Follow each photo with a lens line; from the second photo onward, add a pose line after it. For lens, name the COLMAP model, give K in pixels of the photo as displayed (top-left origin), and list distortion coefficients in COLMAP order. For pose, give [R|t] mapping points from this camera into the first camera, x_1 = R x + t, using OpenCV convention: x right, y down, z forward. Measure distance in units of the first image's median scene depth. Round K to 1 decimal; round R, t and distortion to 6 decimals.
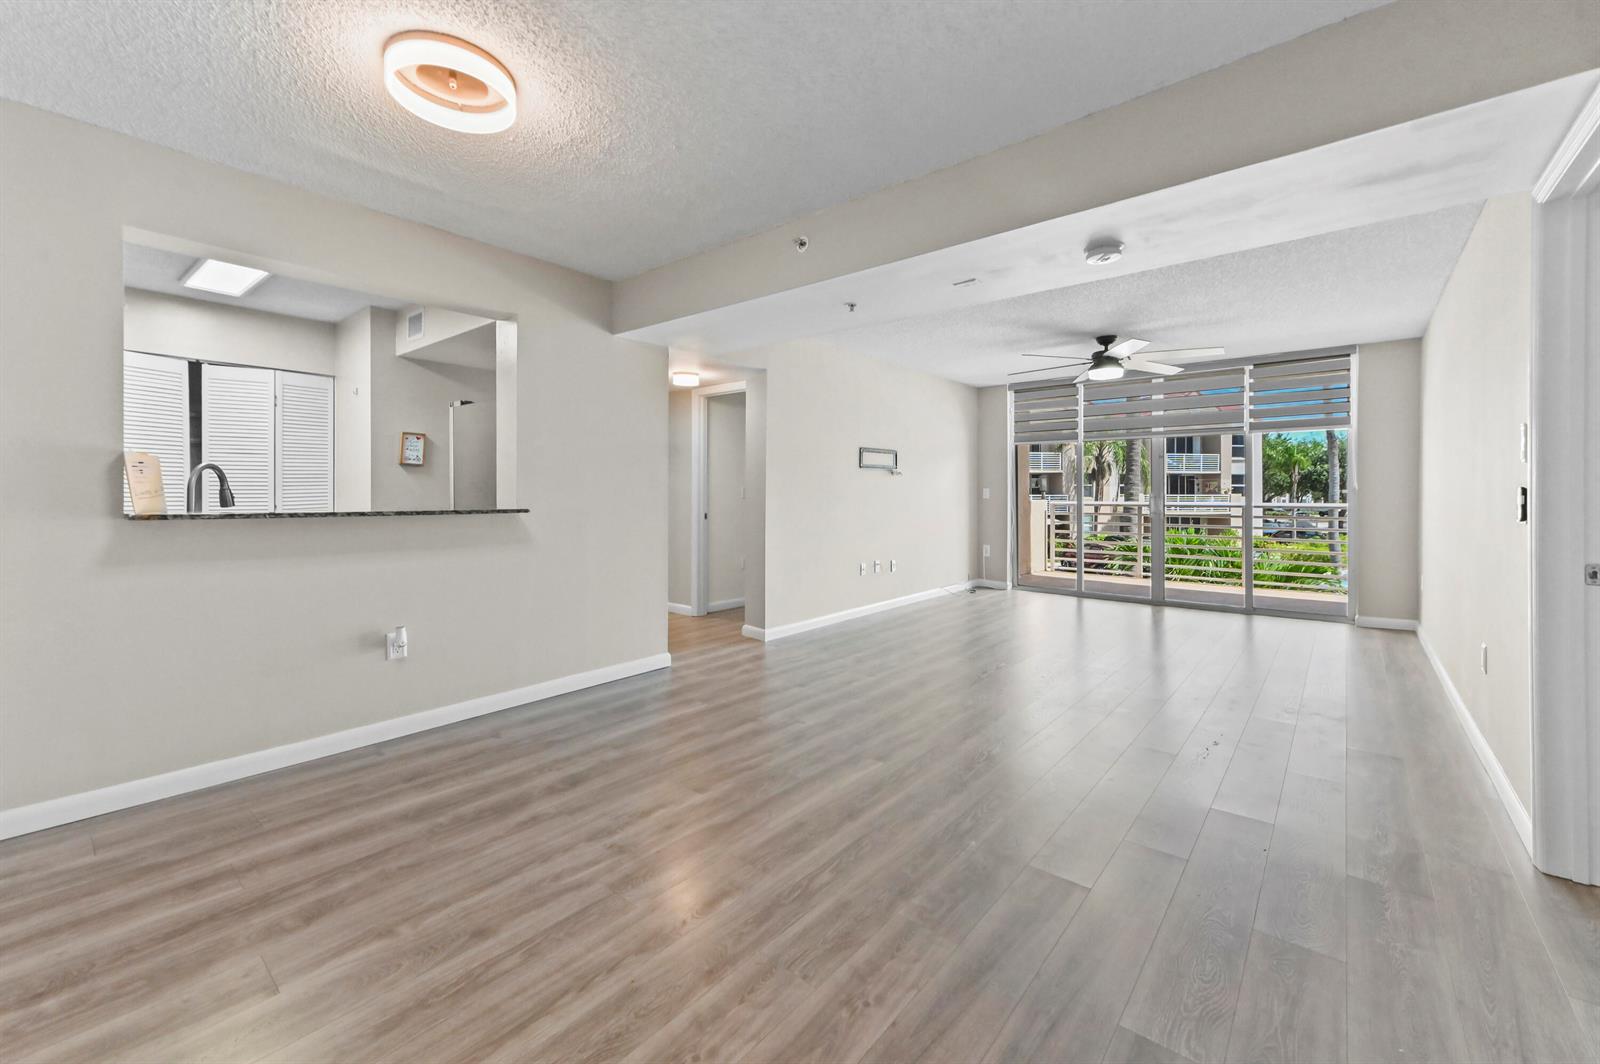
lens RADIAL K [[644.5, 0, 796.6], [0, 644.5, 492.8], [0, 0, 1]] dist [0.010767, -0.000336]
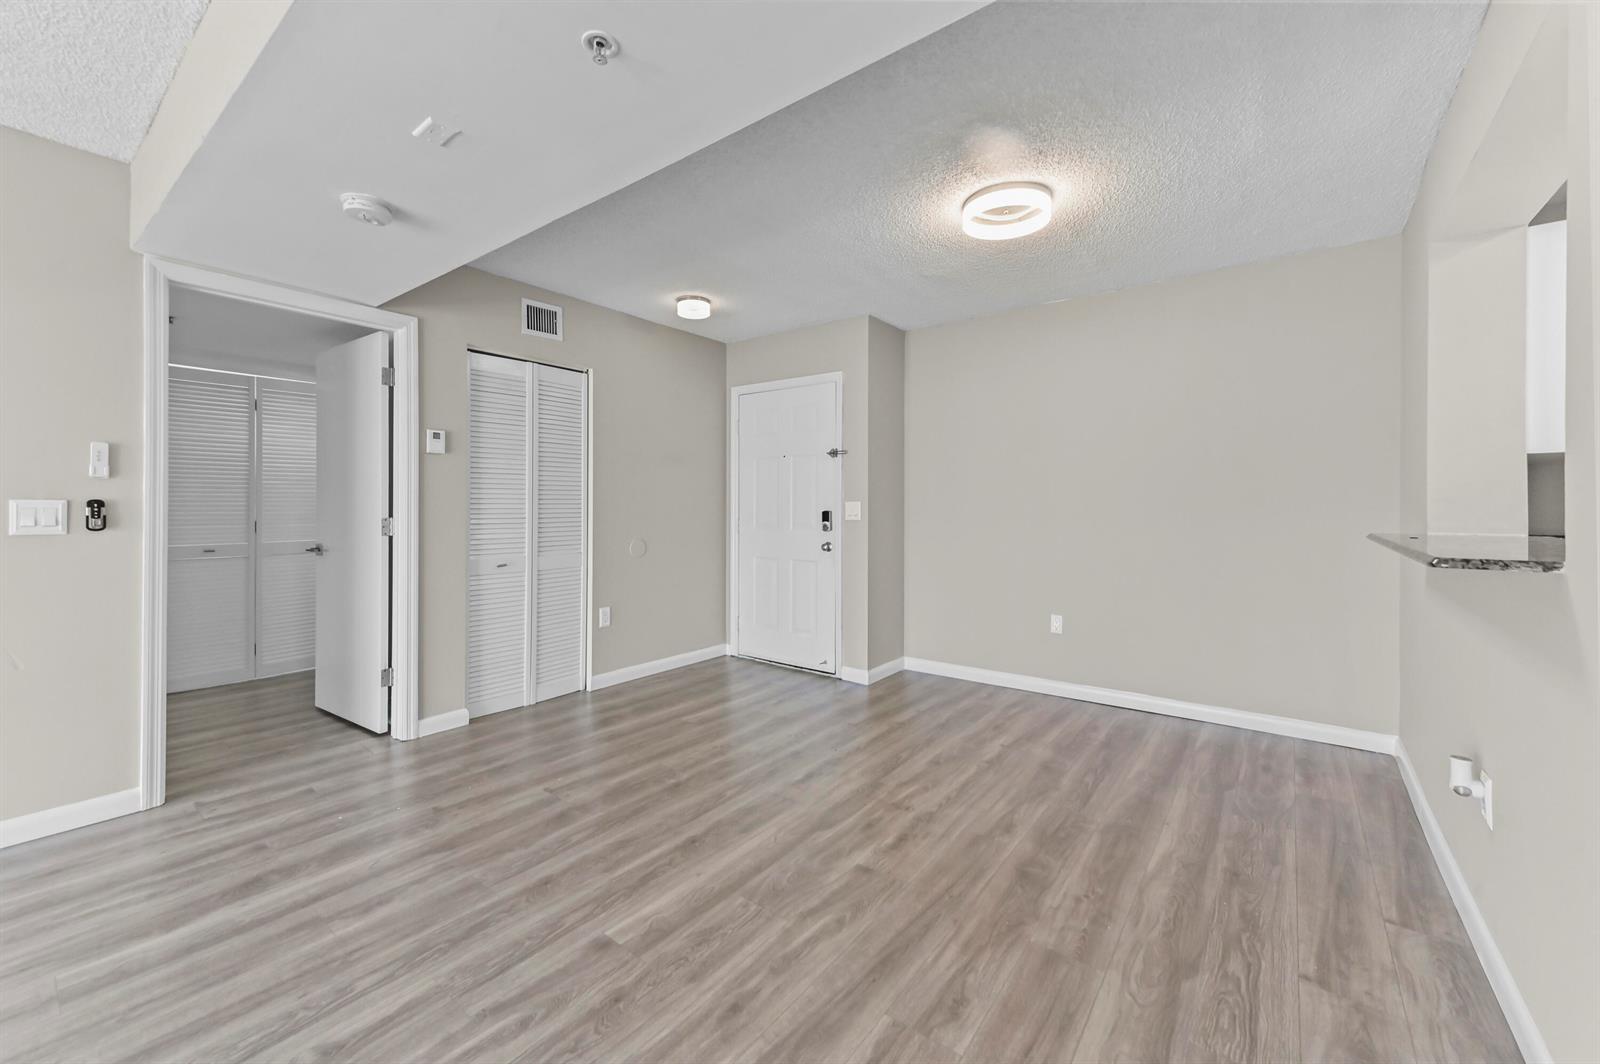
lens RADIAL K [[621.8, 0, 800.0], [0, 621.8, 508.9], [0, 0, 1]] dist [0.006852, 0.000032]
pose [[-0.998879, -0.005154, -0.047053, -0.011790], [-0.005213, 0.999986, 0.001122, -0.000575], [0.047047, 0.001366, -0.998892, 0.731084]]
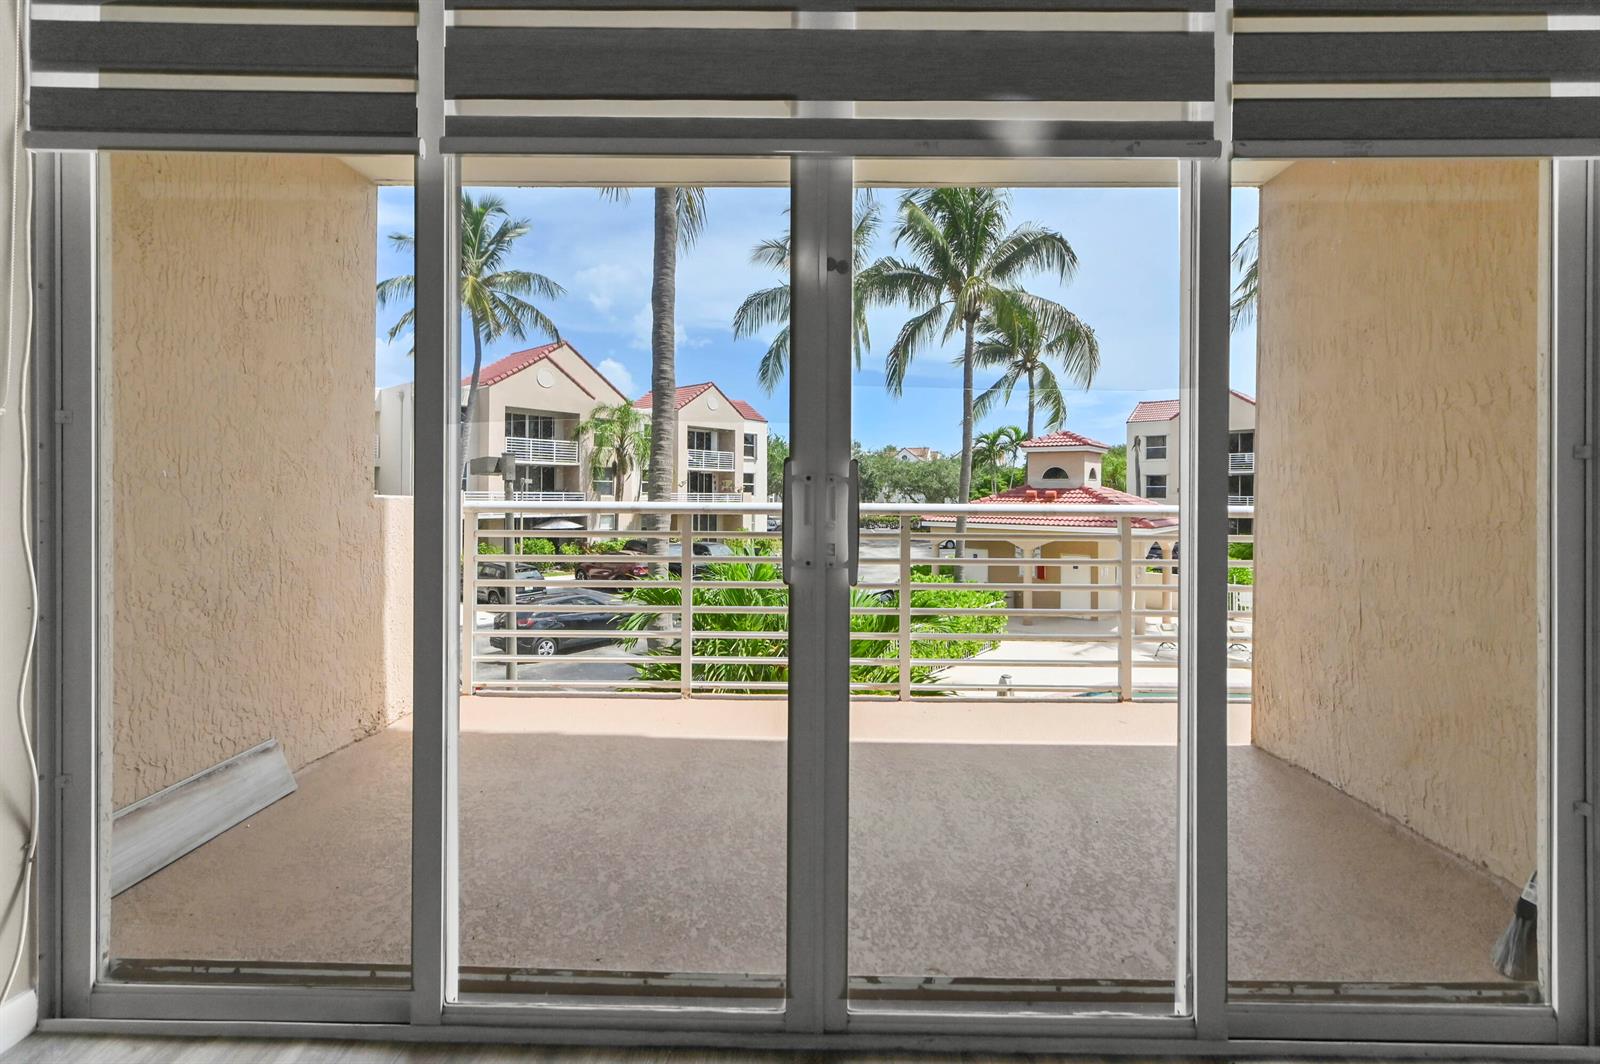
lens RADIAL K [[674.7, 0, 798.4], [0, 674.7, 497.0], [0, 0, 1]] dist [0.000539, -0.000049]
pose [[0.770247, 0.001571, 0.637744, 0.457294], [-0.006988, 0.999958, 0.005976, 0.012165], [-0.637708, -0.009059, 0.770225, 0.911727]]
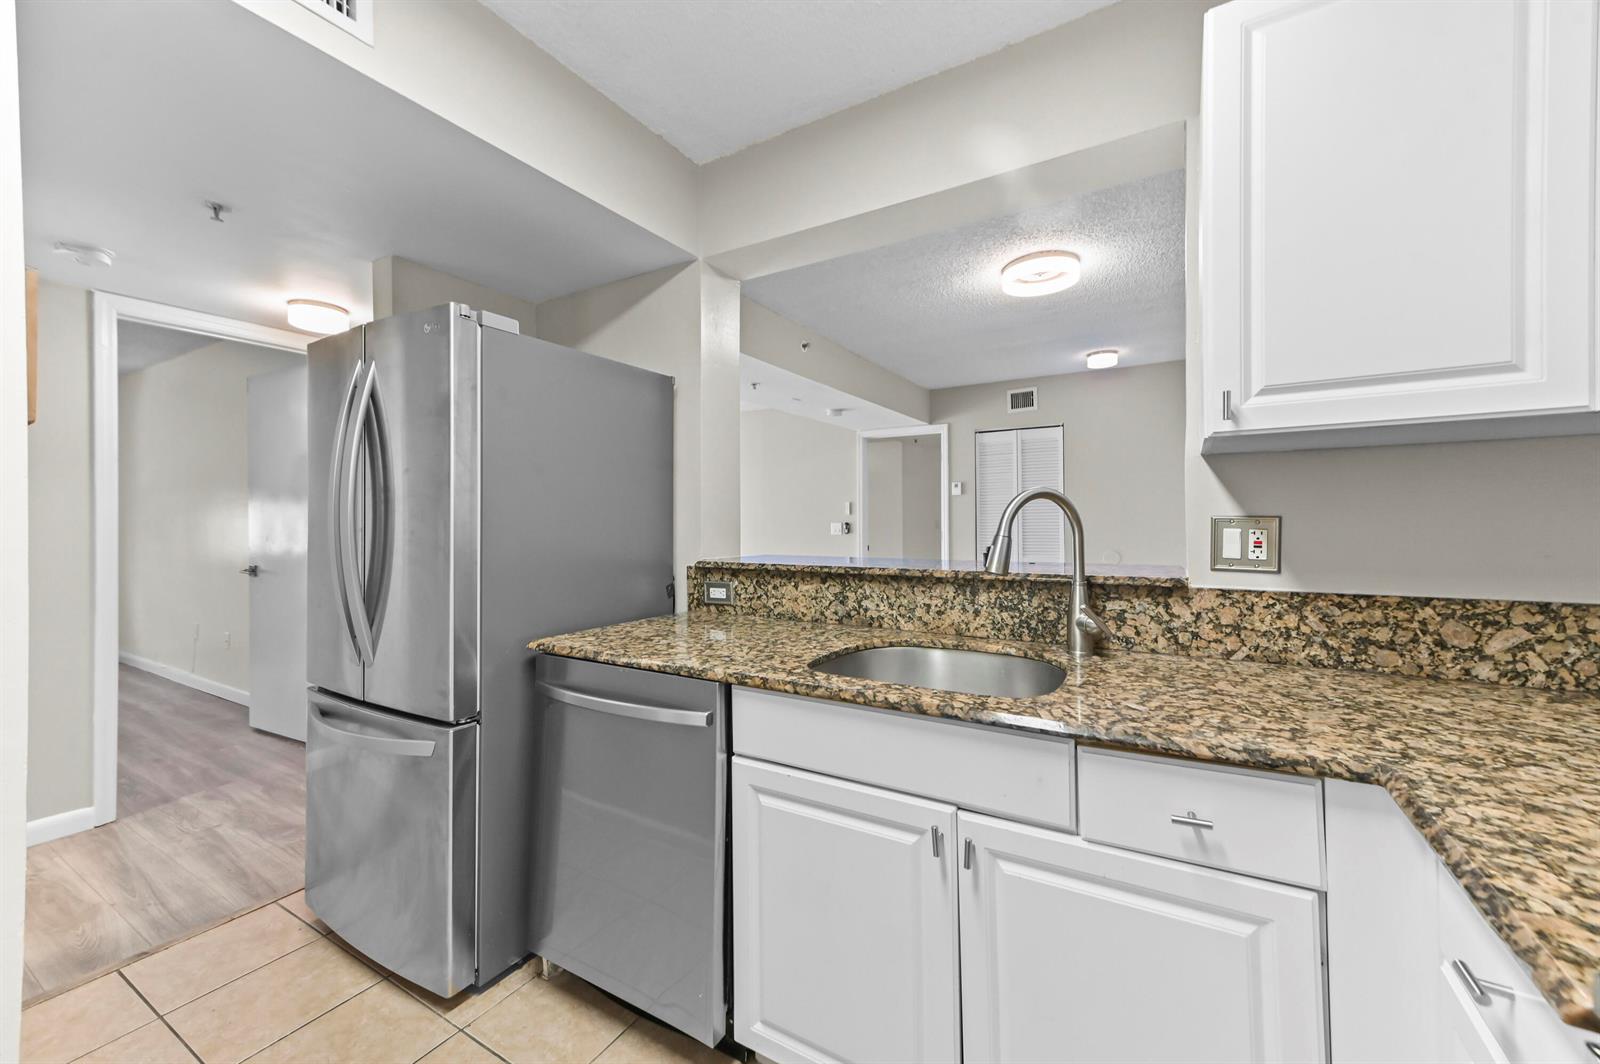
lens RADIAL K [[627.2, 0, 797.9], [0, 627.2, 521.5], [0, 0, 1]] dist [0.012148, -0.000027]
pose [[-0.164793, -0.000720, 0.986328, -0.624622], [0.003789, 0.999992, 0.001363, -0.006970], [-0.986321, 0.003962, -0.164789, 0.593423]]
